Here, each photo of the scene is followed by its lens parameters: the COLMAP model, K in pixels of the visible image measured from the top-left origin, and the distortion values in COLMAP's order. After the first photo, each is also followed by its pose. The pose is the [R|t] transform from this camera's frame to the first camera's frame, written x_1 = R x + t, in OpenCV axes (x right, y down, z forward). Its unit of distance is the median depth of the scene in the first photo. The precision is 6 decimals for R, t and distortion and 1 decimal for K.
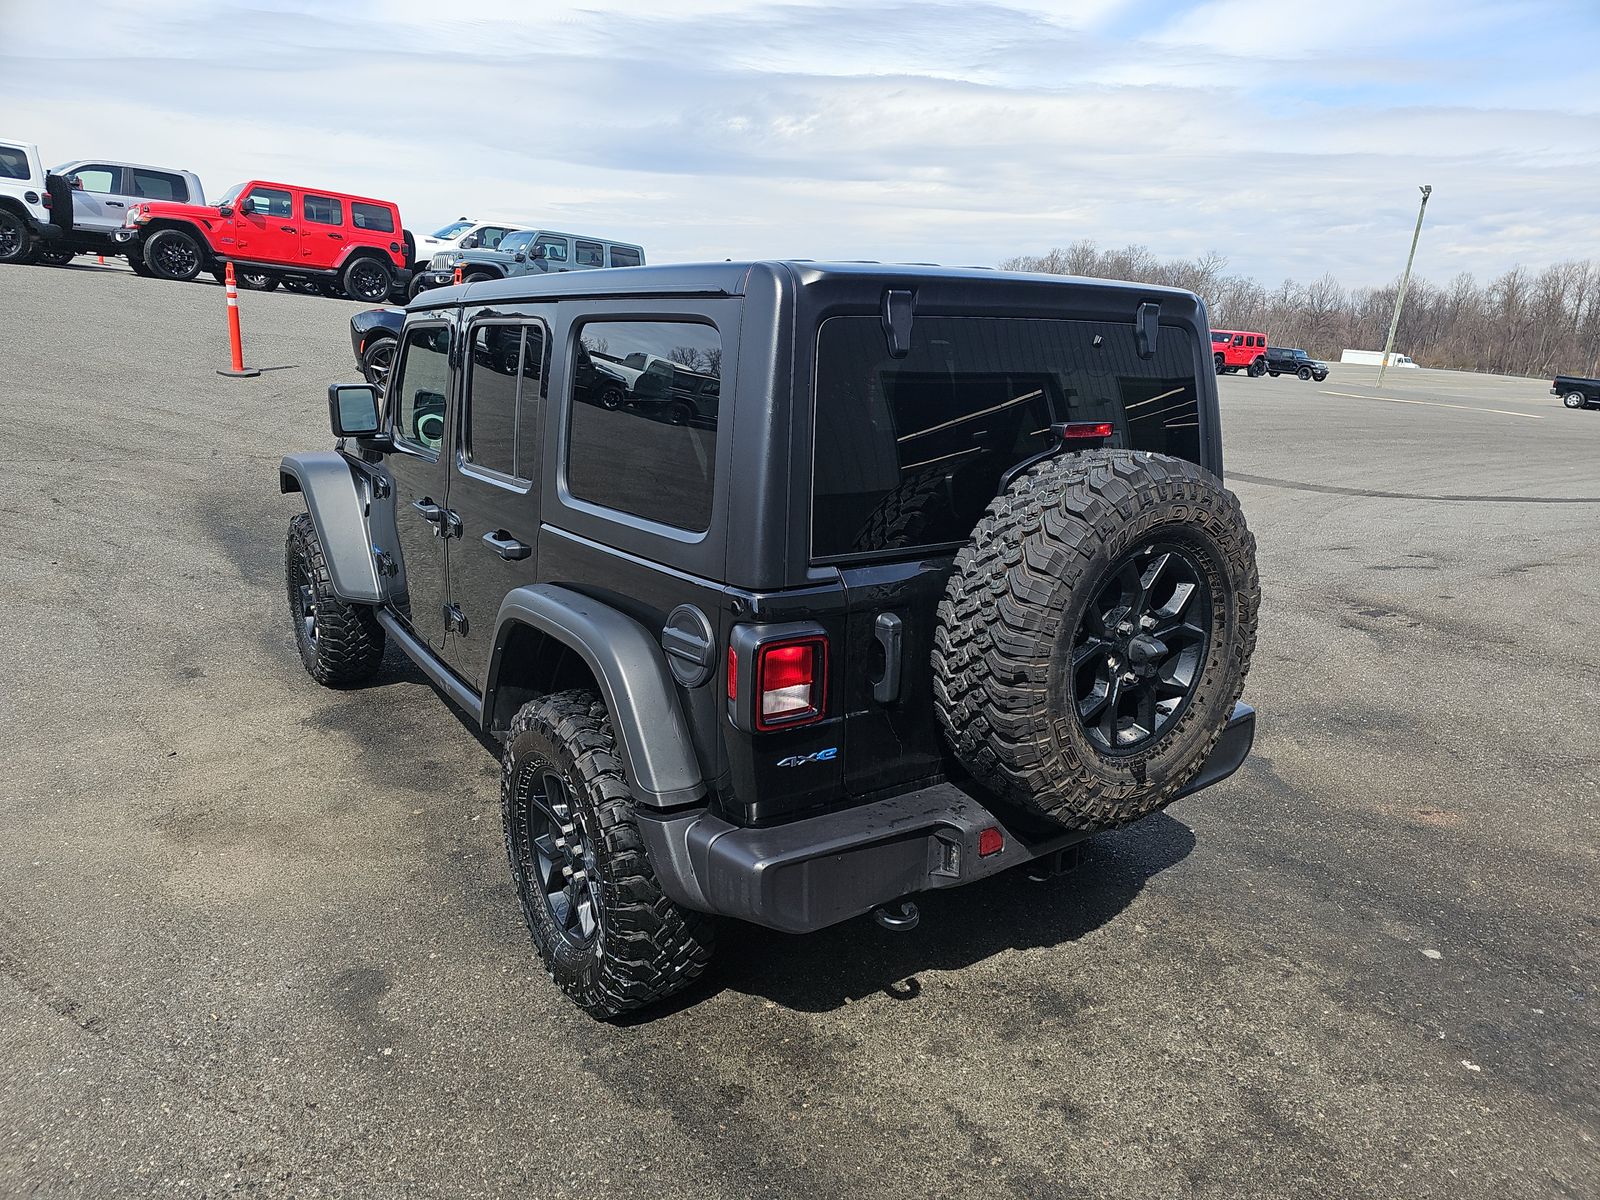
lens RADIAL K [[1065.8, 0, 752.2], [0, 1065.8, 612.5], [0, 0, 1]] dist [0.064527, -0.049563]
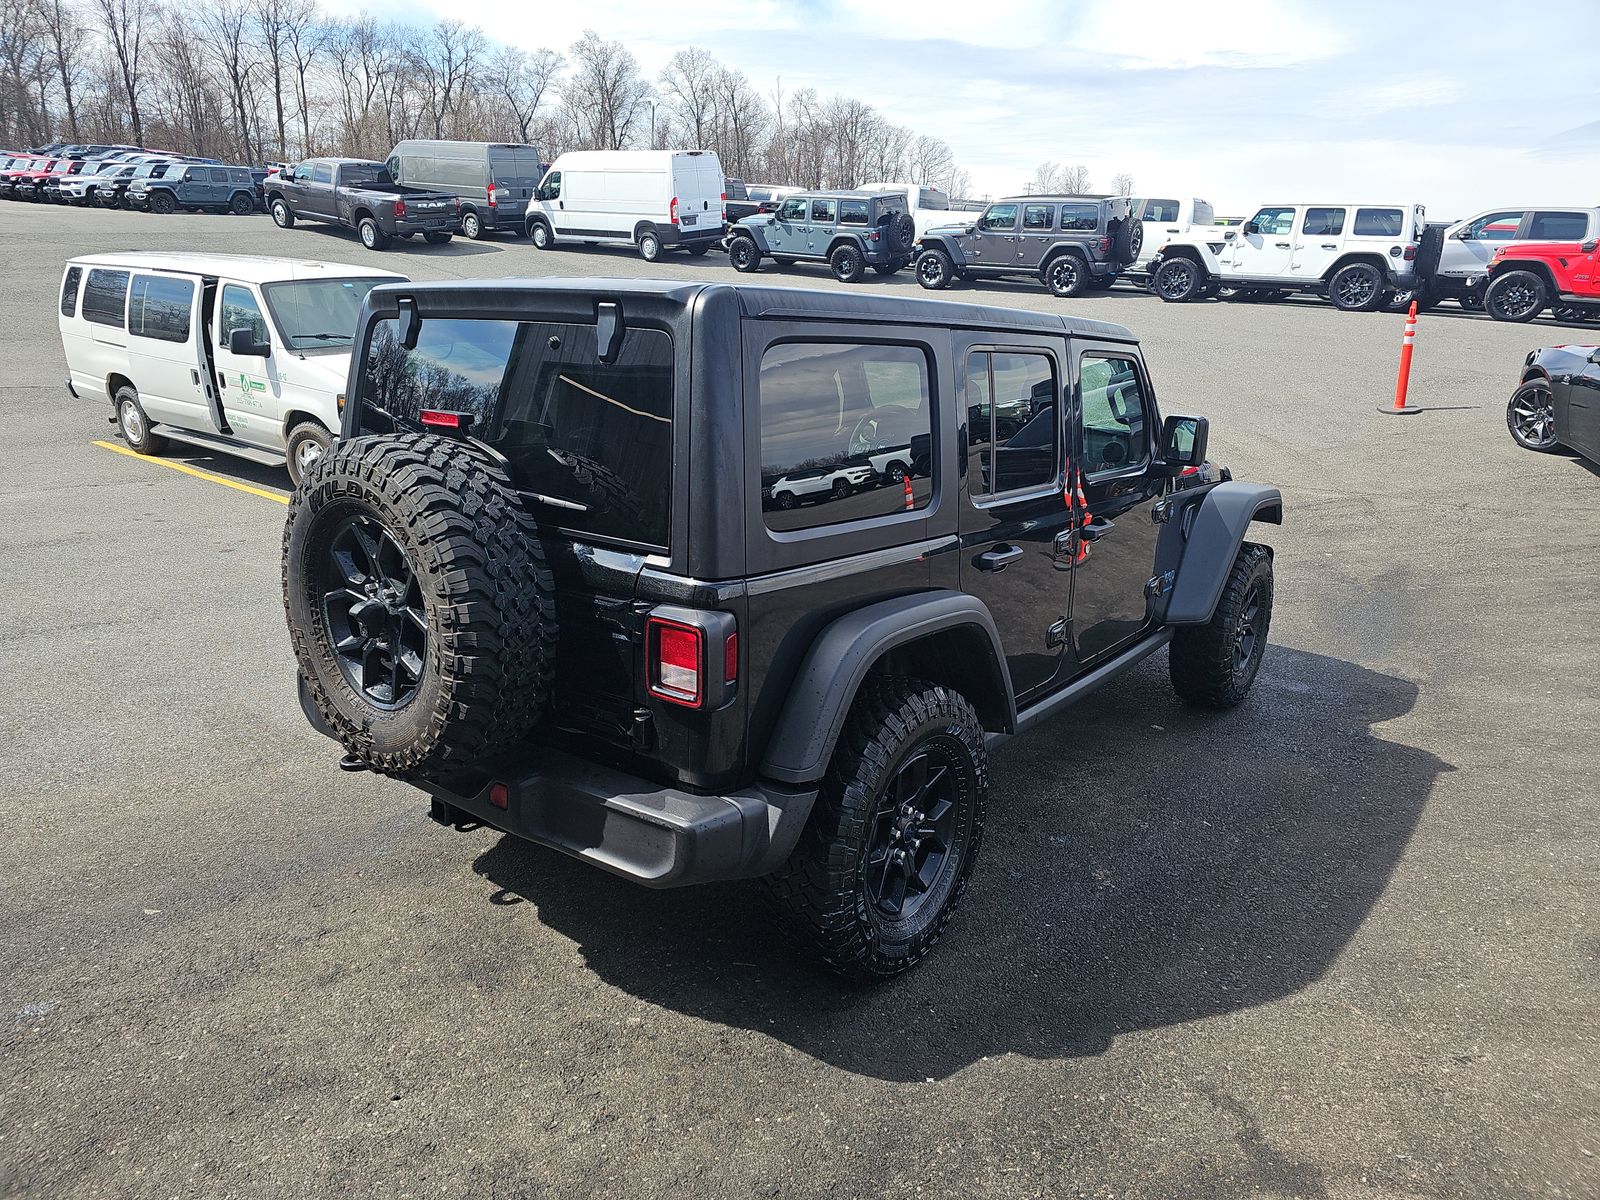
lens RADIAL K [[1034.7, 0, 800.0], [0, 1034.7, 600.0], [0, 0, 1]] dist [0.050440, -0.039775]
pose [[0.292560, 0.221500, -0.930240, 0.302320], [-0.264903, 0.953503, 0.143727, -0.050511], [0.918822, 0.204375, 0.337634, 0.211502]]
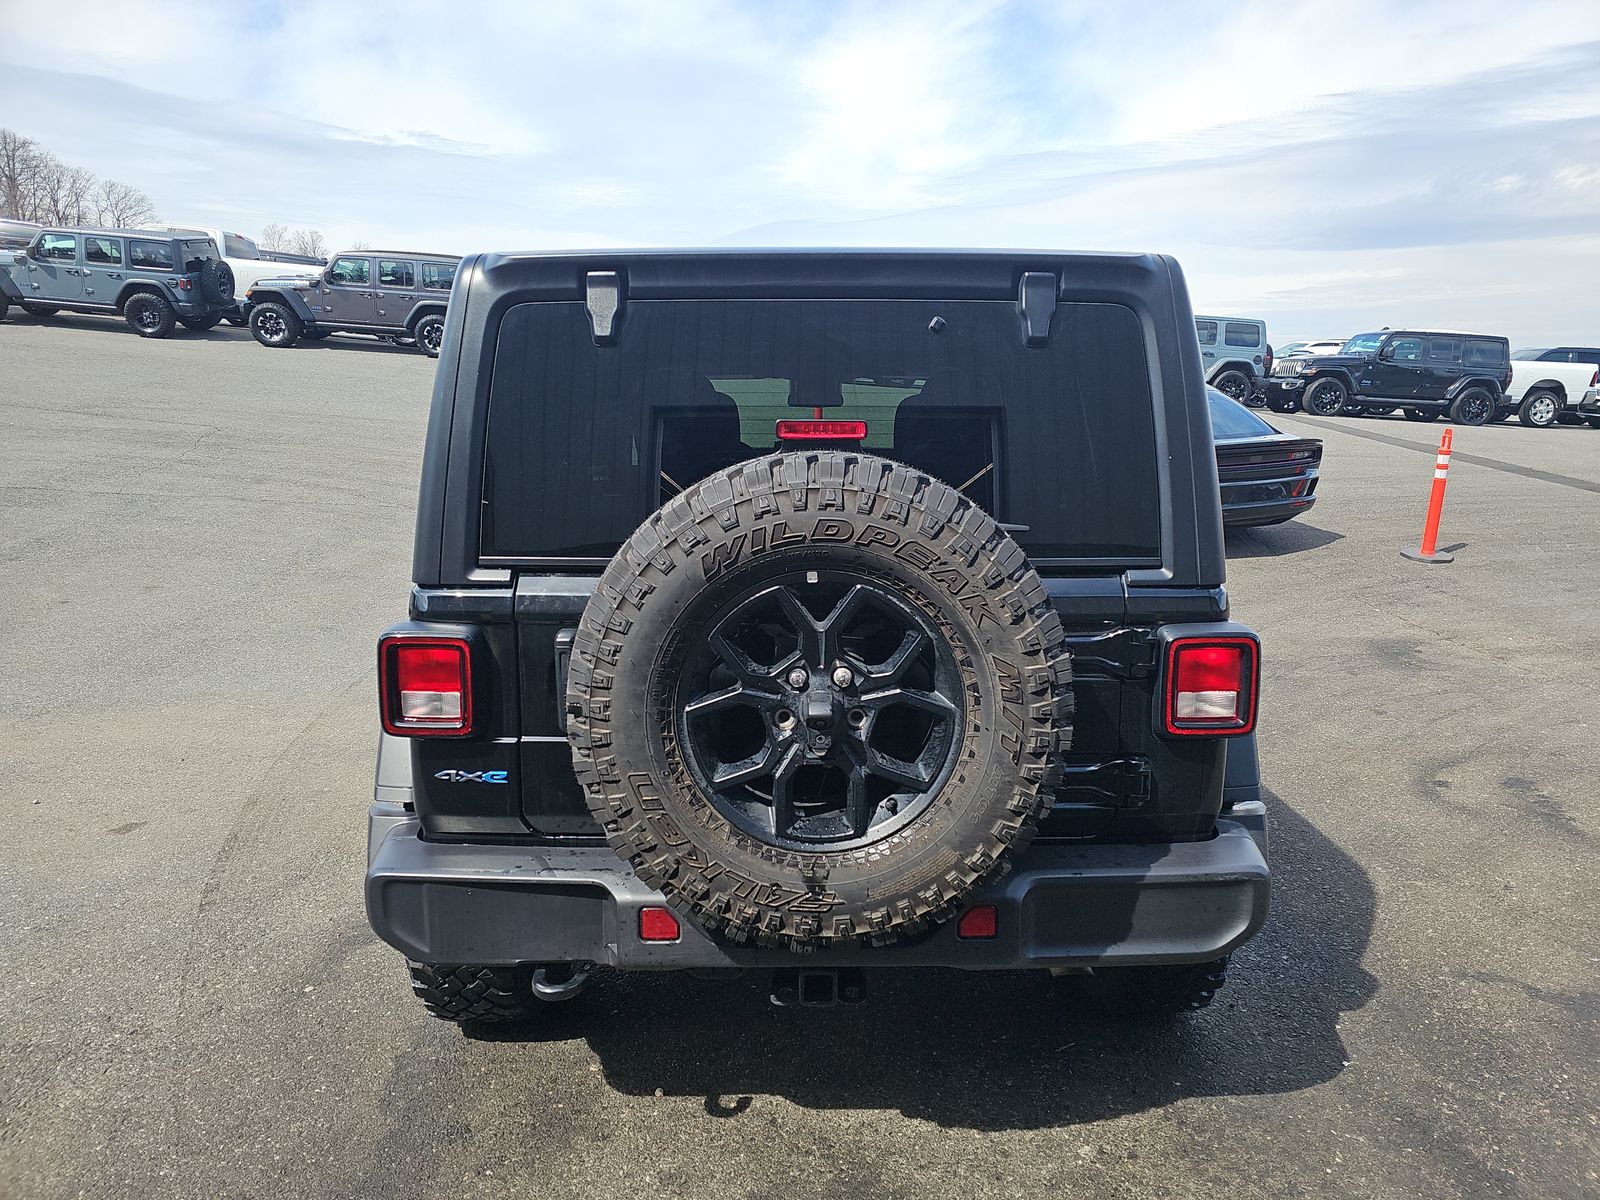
lens RADIAL K [[1044.8, 0, 780.7], [0, 1044.8, 605.2], [0, 0, 1]] dist [0.050751, -0.042662]
pose [[0.819492, 0.079420, -0.567560, 0.152506], [-0.129324, 0.990433, -0.048135, -0.000118], [0.558308, 0.112845, 0.821923, 0.076241]]
